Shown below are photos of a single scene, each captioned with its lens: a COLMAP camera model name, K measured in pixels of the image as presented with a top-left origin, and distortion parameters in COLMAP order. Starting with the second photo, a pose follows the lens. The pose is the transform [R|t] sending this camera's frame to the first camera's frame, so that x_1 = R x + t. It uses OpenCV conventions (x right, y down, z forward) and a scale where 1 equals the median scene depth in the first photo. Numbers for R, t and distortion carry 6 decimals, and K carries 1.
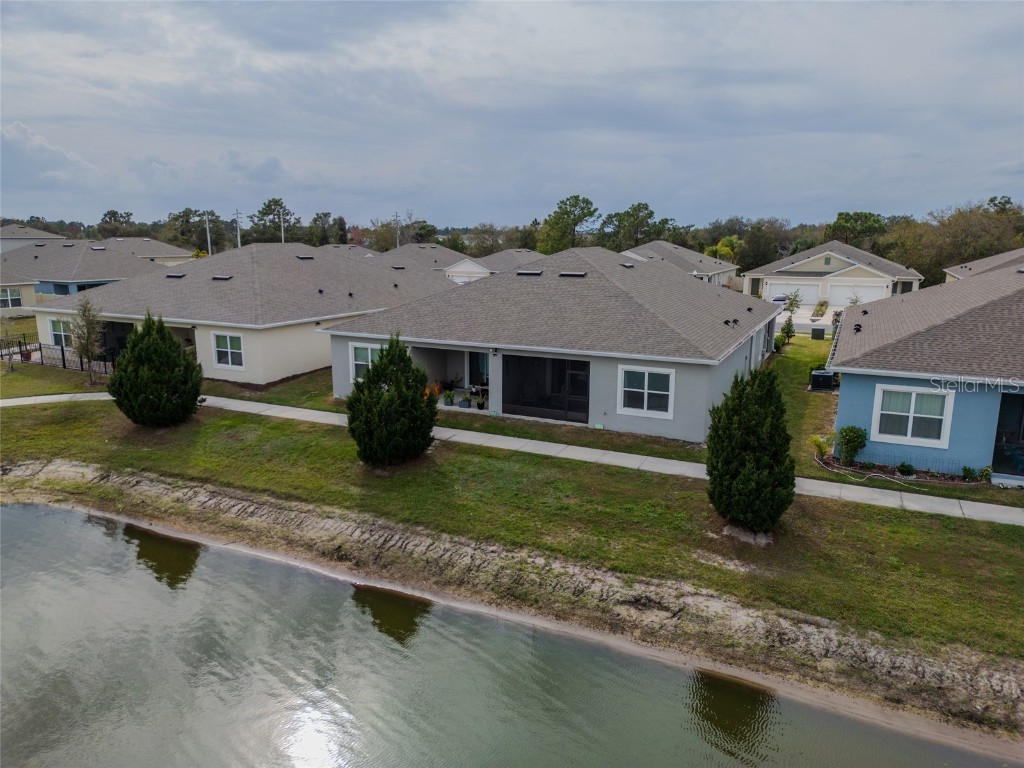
lens RADIAL K [[720.3, 0, 511.5], [0, 720.3, 384.2], [0, 0, 1]] dist [0.032845, -0.001488]
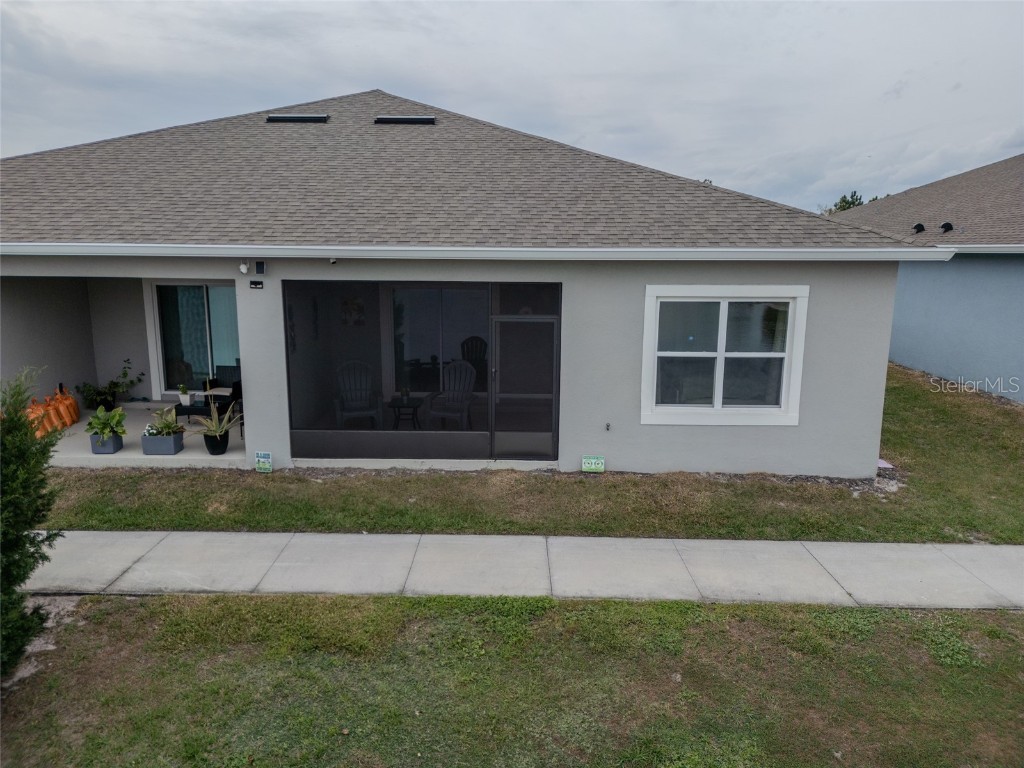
lens RADIAL K [[720.3, 0, 509.3], [0, 720.3, 383.4], [0, 0, 1]] dist [0.032845, -0.001488]
pose [[0.910385, -0.077211, 0.406495, -0.057969], [0.083998, 0.996465, 0.001149, 0.014461], [-0.405146, 0.033098, 0.913652, 0.684226]]
